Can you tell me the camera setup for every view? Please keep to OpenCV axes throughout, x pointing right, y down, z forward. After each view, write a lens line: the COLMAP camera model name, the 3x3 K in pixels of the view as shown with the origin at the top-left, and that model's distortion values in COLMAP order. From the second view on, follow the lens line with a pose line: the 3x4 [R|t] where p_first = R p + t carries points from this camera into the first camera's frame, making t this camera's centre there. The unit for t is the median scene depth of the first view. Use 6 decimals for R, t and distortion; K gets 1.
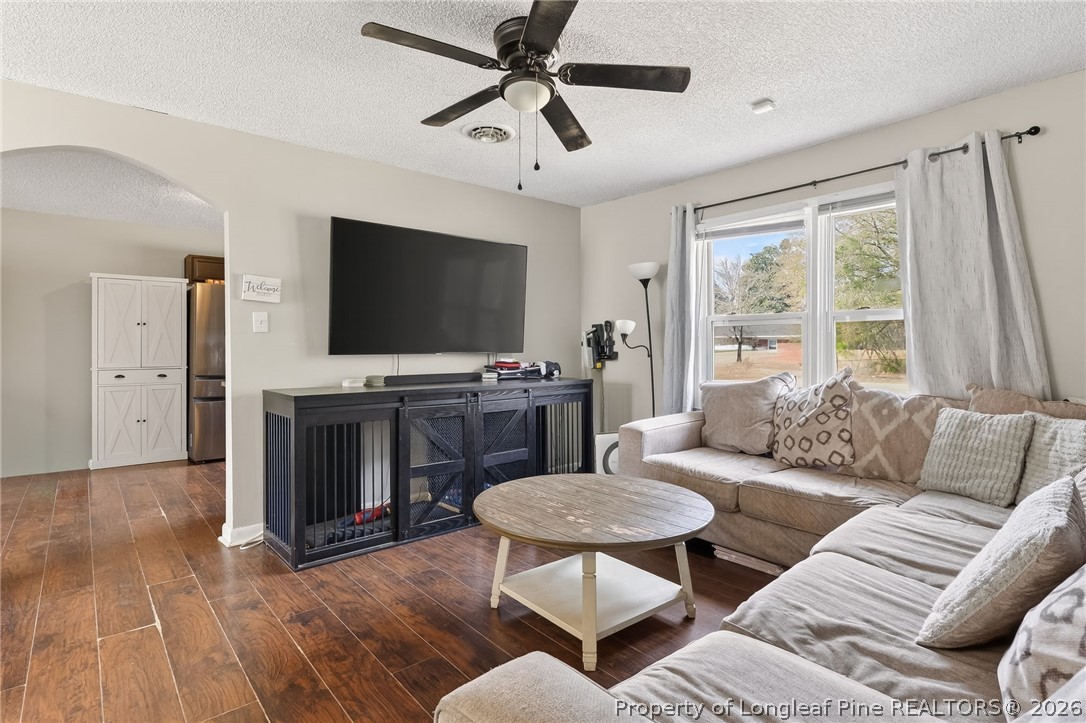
lens RADIAL K [[549.4, 0, 543.8], [0, 549.4, 344.4], [0, 0, 1]] dist [-0.001257, -0.000246]
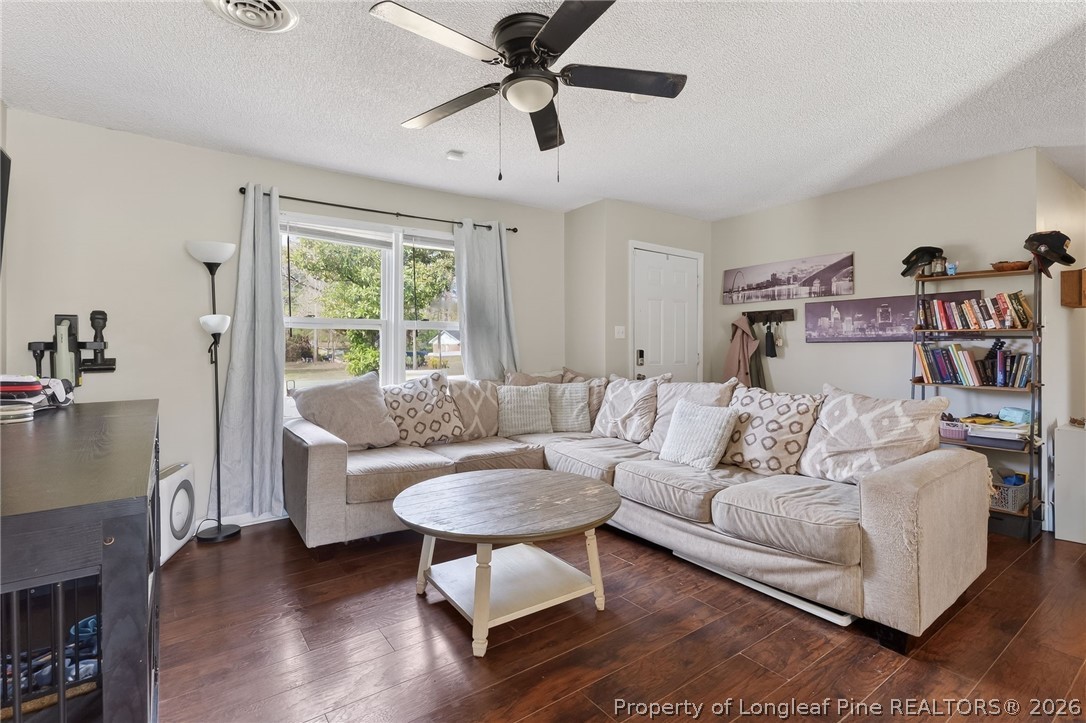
lens RADIAL K [[519.0, 0, 543.0], [0, 519.0, 351.4], [0, 0, 1]] dist [0.000325, 0.000580]
pose [[0.077124, -0.011533, 0.996955, -0.720947], [-0.001080, 0.999932, 0.011651, -0.005312], [-0.997021, -0.001975, 0.077107, 0.675267]]
